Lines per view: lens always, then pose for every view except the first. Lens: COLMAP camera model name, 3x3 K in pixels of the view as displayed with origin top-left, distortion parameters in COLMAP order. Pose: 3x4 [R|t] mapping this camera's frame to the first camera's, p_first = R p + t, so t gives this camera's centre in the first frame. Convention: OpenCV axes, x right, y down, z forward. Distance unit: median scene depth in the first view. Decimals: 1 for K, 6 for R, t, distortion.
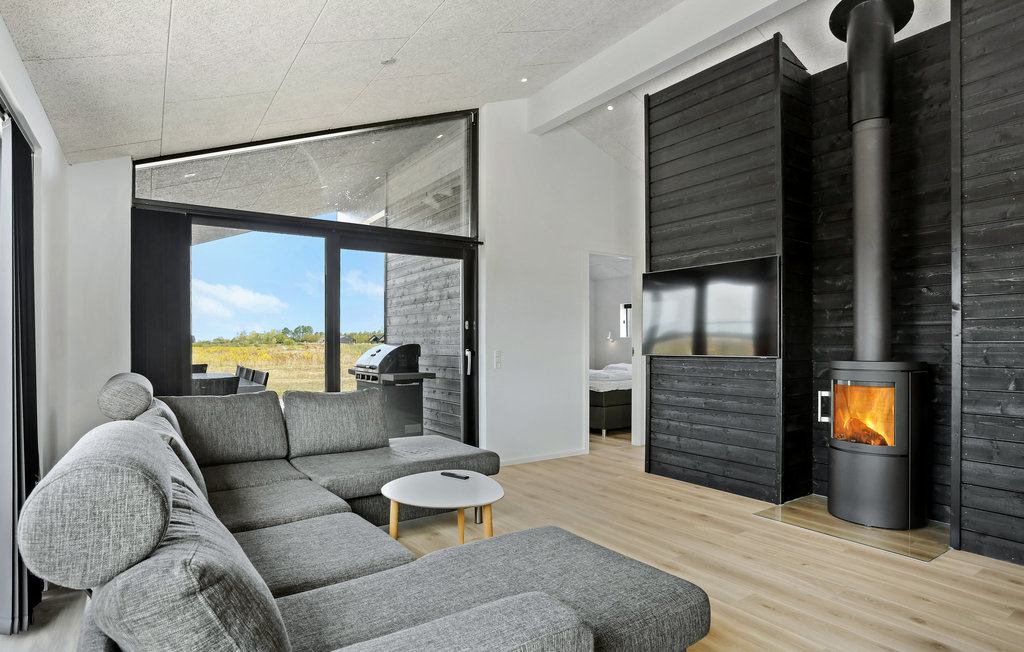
lens RADIAL K [[549.0, 0, 509.3], [0, 549.0, 331.3], [0, 0, 1]] dist [-0.015355, 0.008957]
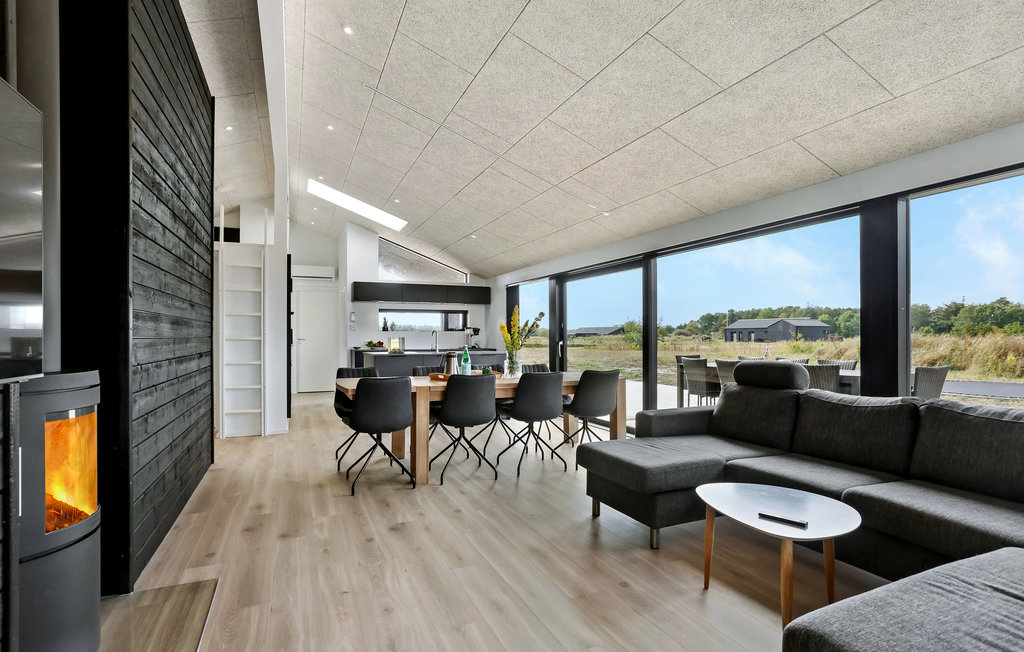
lens RADIAL K [[500.1, 0, 507.2], [0, 500.1, 329.6], [0, 0, 1]] dist [-0.001116, 0.000079]
pose [[-0.978592, 0.007912, 0.205657, 0.125150], [0.001679, 0.999534, -0.030465, 0.033804], [-0.205803, -0.029468, -0.978150, 1.818385]]
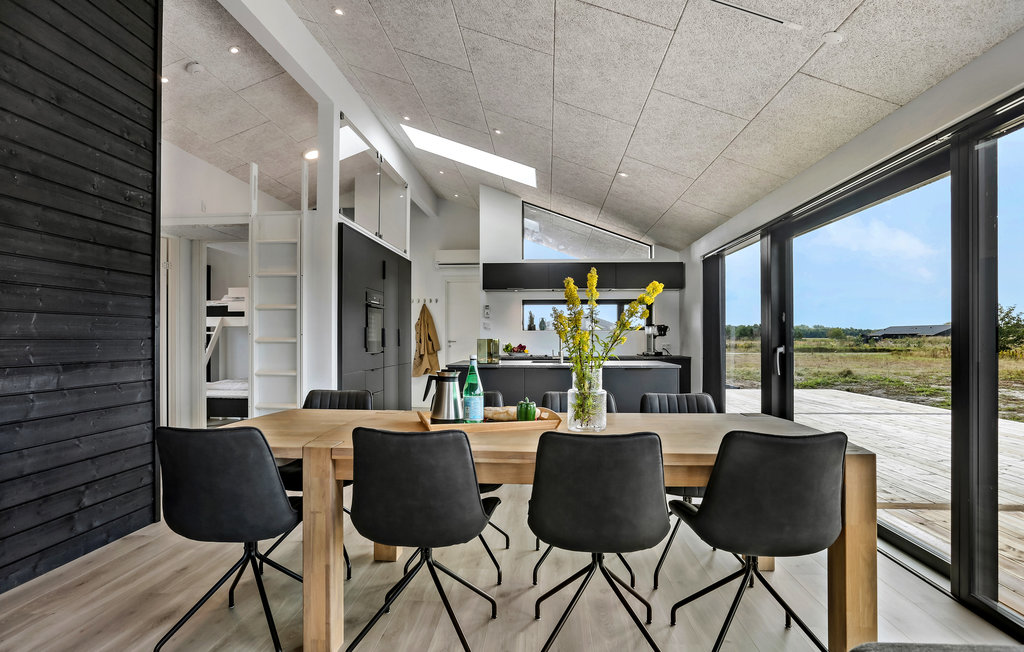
lens RADIAL K [[549.0, 0, 514.7], [0, 549.0, 335.9], [0, 0, 1]] dist [-0.015355, 0.008957]
pose [[-0.785355, 0.006098, 0.619016, 0.034747], [-0.007117, 0.999796, -0.018879, 0.021941], [-0.619005, -0.019232, -0.785152, 1.052367]]
